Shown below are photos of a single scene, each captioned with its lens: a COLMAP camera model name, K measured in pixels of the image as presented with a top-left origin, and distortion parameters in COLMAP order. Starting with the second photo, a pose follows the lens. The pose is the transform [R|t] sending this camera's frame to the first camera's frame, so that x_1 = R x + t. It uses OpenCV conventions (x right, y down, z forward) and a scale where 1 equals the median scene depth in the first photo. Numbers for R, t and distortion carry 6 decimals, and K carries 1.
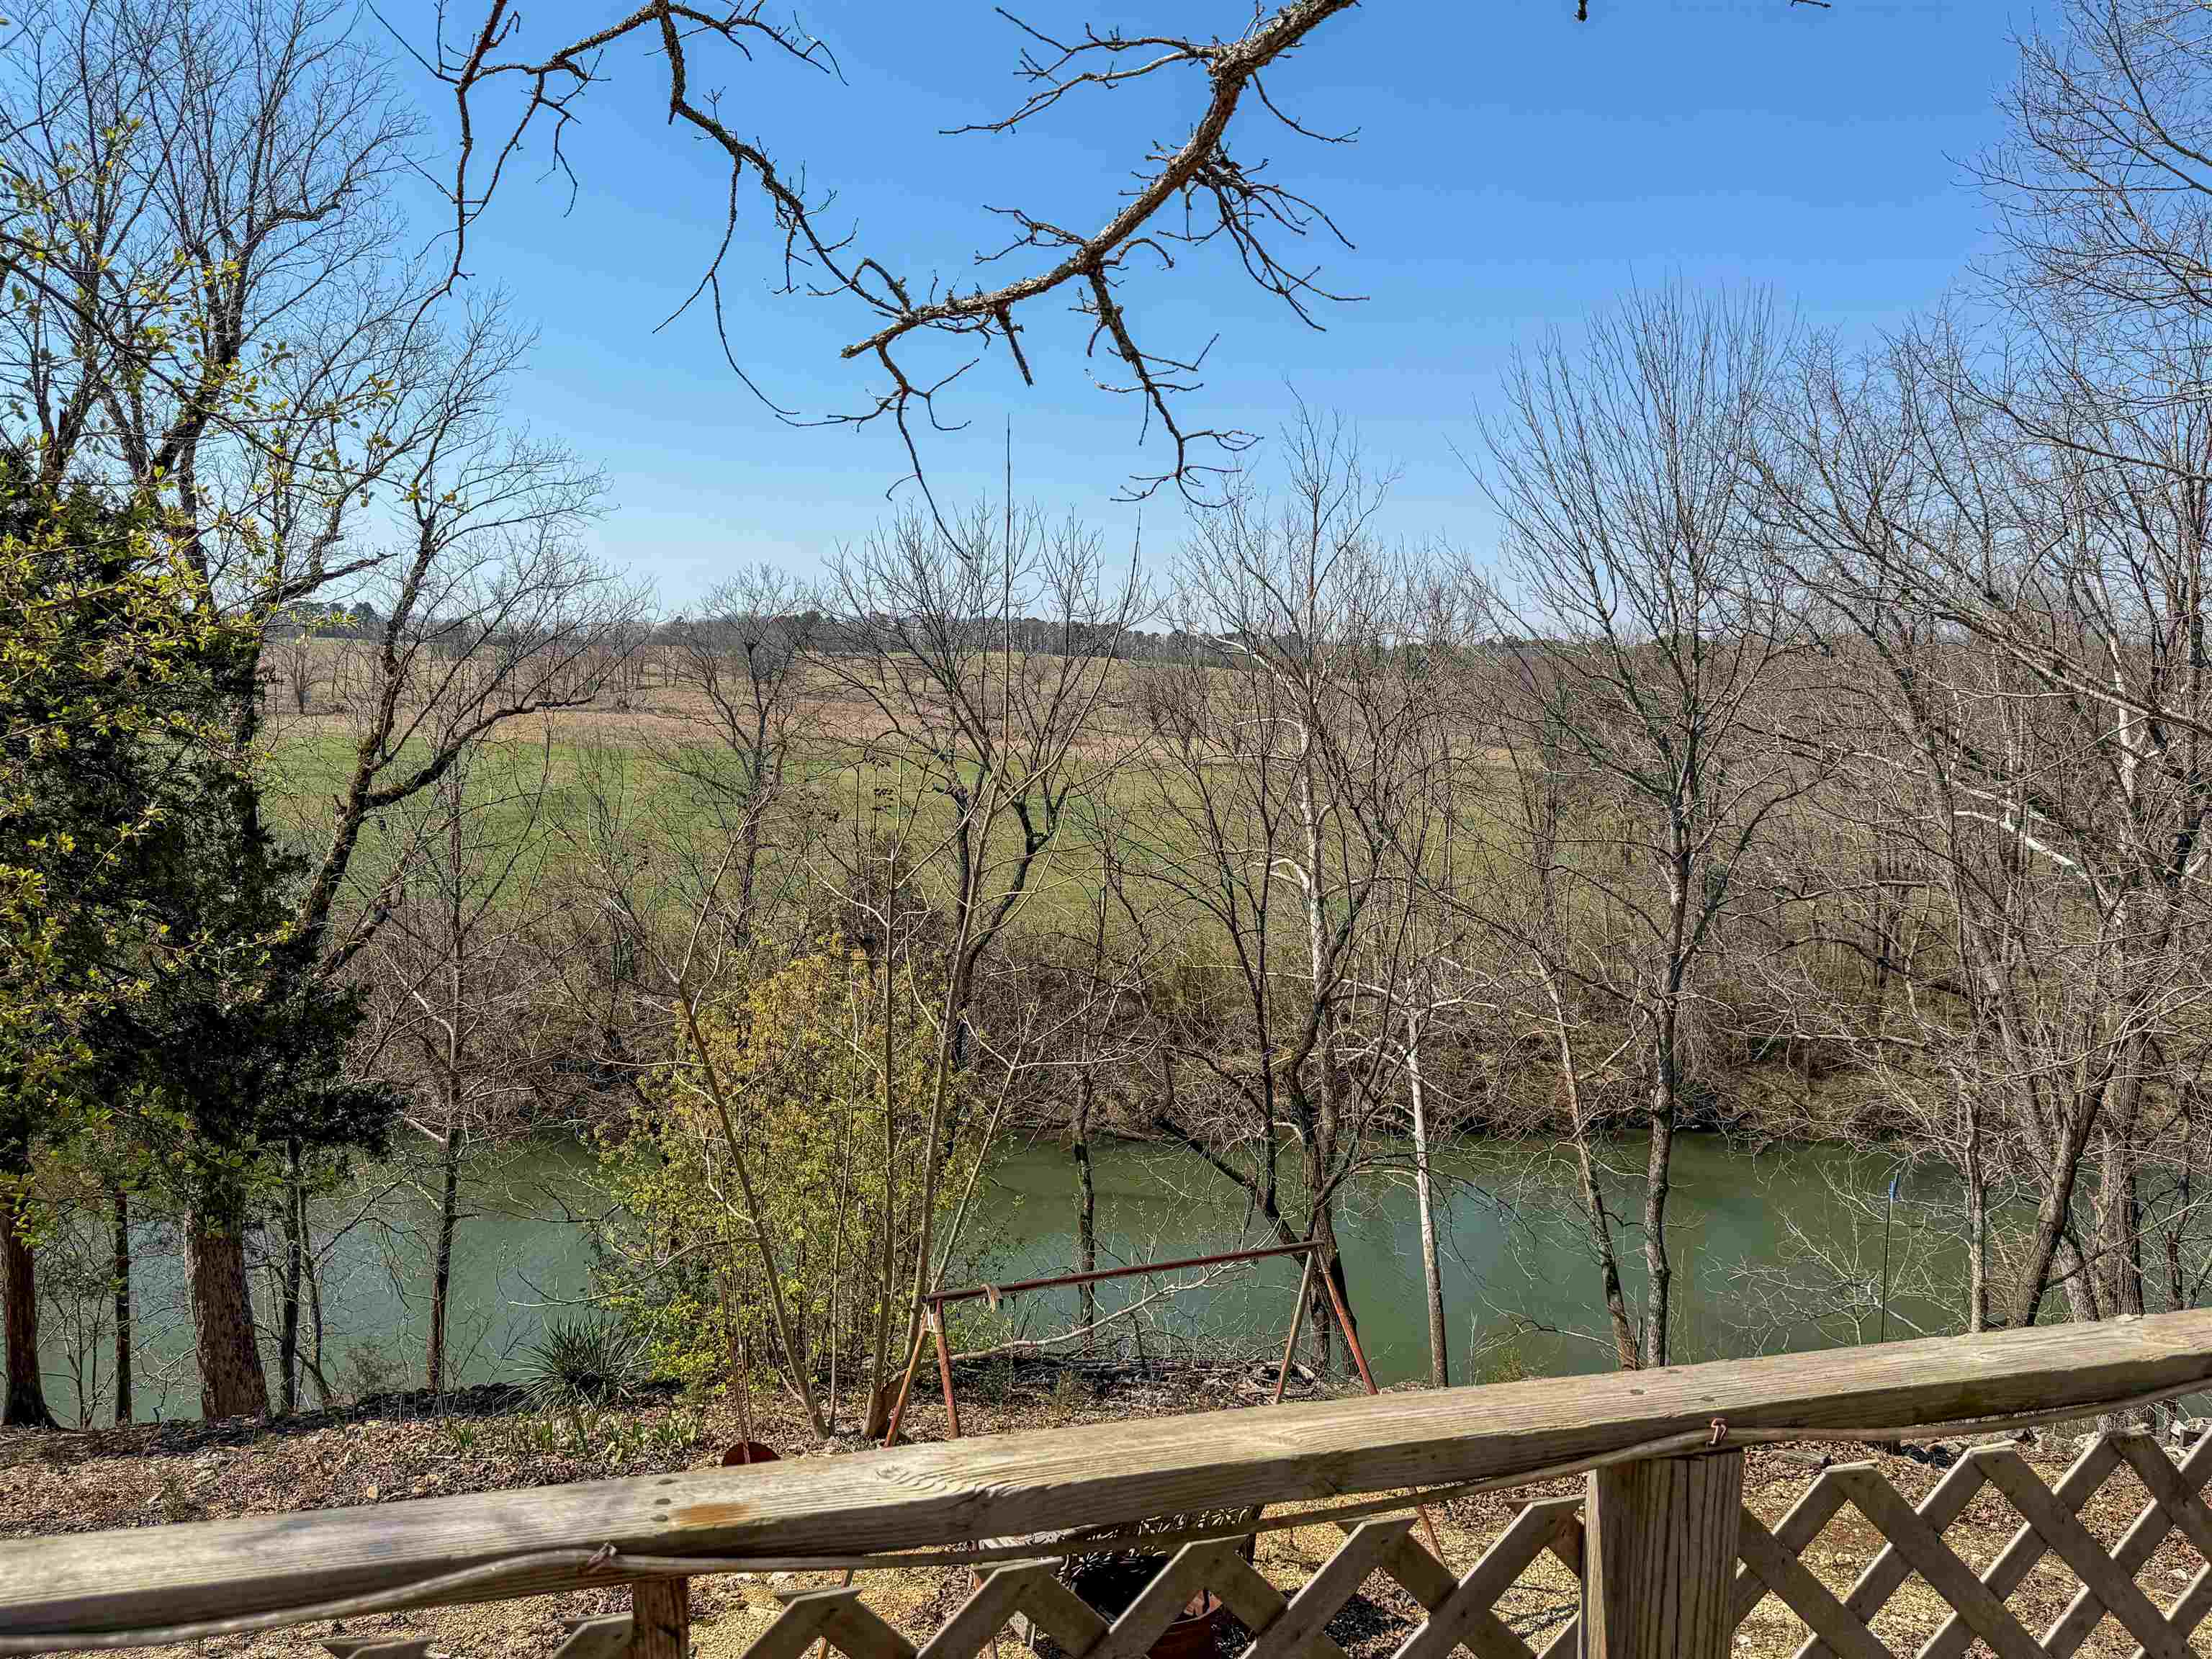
lens RADIAL K [[1642.7, 0, 1108.0], [0, 1642.7, 836.3], [0, 0, 1]] dist [-0.005868, -0.001600]
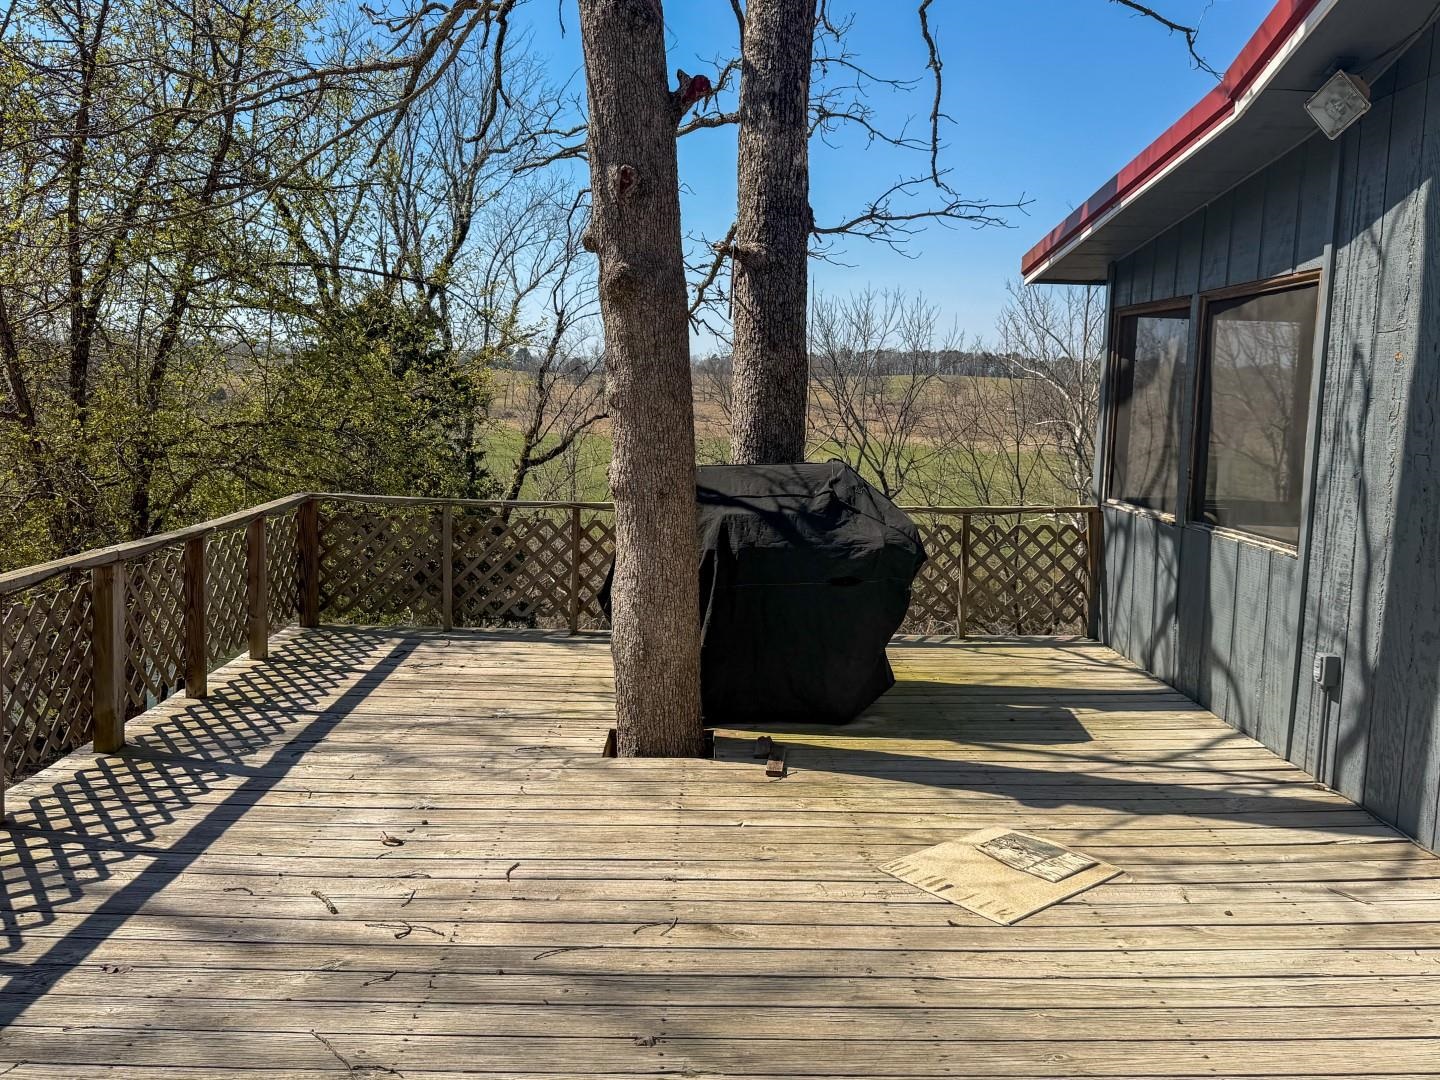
lens RADIAL K [[1174.1, 0, 719.3], [0, 1174.1, 539.2], [0, 0, 1]] dist [0.005902, 0.001077]
pose [[0.966548, 0.027238, -0.255035, 0.105019], [-0.020482, 0.999366, 0.029110, 0.020998], [0.255666, -0.022913, 0.966493, -0.244615]]
